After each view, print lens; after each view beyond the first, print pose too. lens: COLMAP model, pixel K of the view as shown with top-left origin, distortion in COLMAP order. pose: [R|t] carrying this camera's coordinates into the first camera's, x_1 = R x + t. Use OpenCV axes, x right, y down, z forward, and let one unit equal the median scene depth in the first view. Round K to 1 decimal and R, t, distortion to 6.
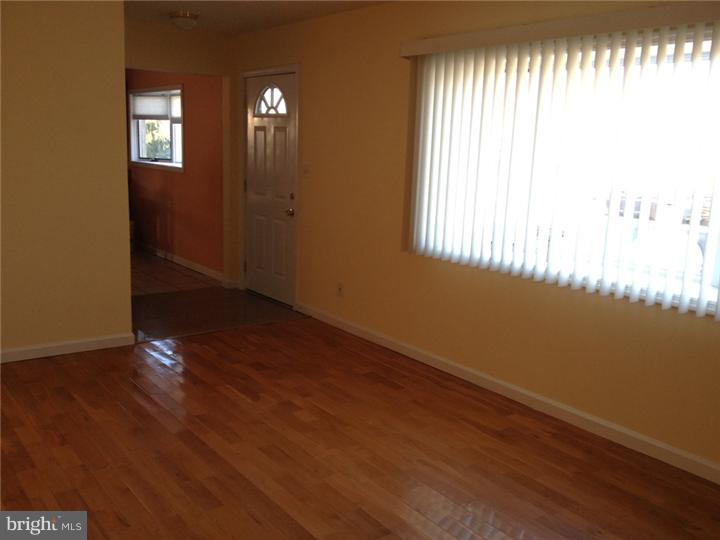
lens RADIAL K [[652.7, 0, 360.0], [0, 652.7, 270.0], [0, 0, 1]] dist [0.107434, 0.002188]
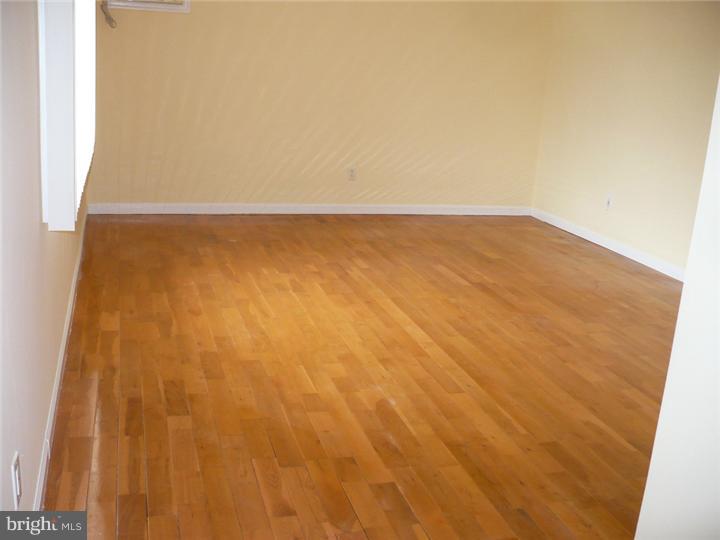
lens RADIAL K [[797.5, 0, 341.0], [0, 797.5, 269.9], [0, 0, 1]] dist [-0.284985, 0.377540]
pose [[-0.918149, -0.193616, 0.345710, -0.349611], [-0.023400, 0.897458, 0.440479, -0.277241], [-0.395544, 0.396335, -0.828531, 1.518006]]
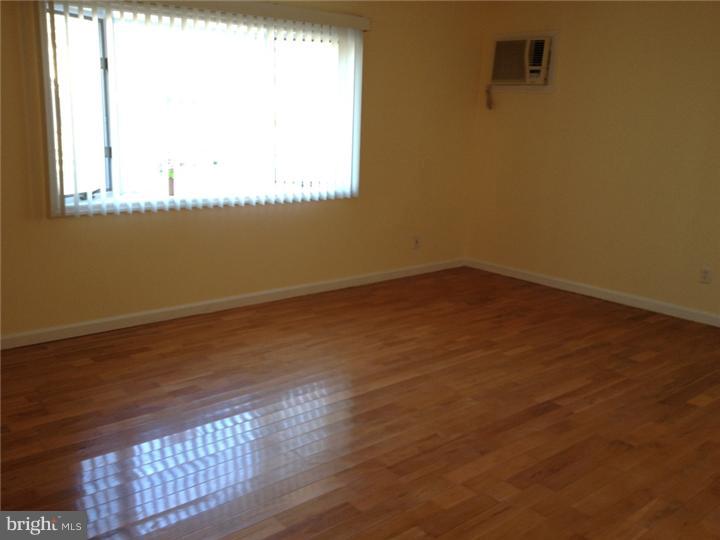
lens RADIAL K [[670.5, 0, 360.0], [0, 670.5, 270.0], [0, 0, 1]] dist [0.117455, -0.289909]
pose [[-0.046519, -0.264420, 0.963285, -0.865420], [0.151053, 0.951378, 0.268447, -0.147205], [-0.987431, 0.157994, -0.004315, 0.661770]]
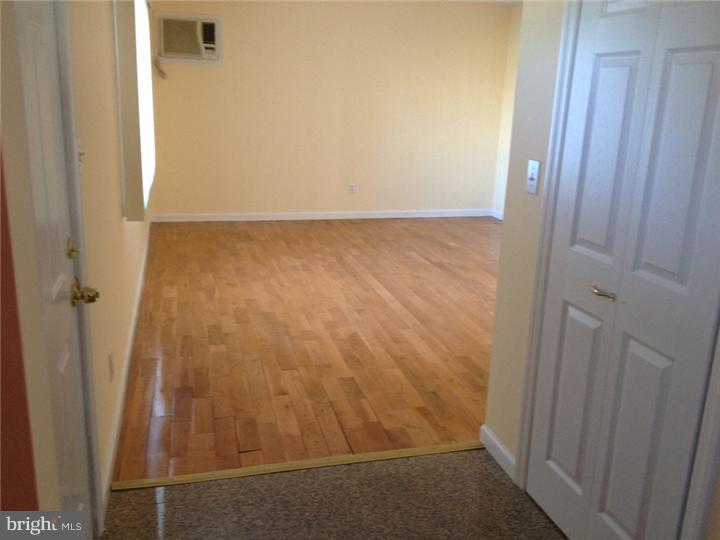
lens RADIAL K [[670.5, 0, 360.0], [0, 670.5, 270.0], [0, 0, 1]] dist [0.117455, -0.289909]
pose [[-0.917193, -0.167384, 0.361578, -0.495042], [0.006064, 0.901510, 0.432717, -0.335724], [-0.398396, 0.399078, -0.825844, 1.689437]]
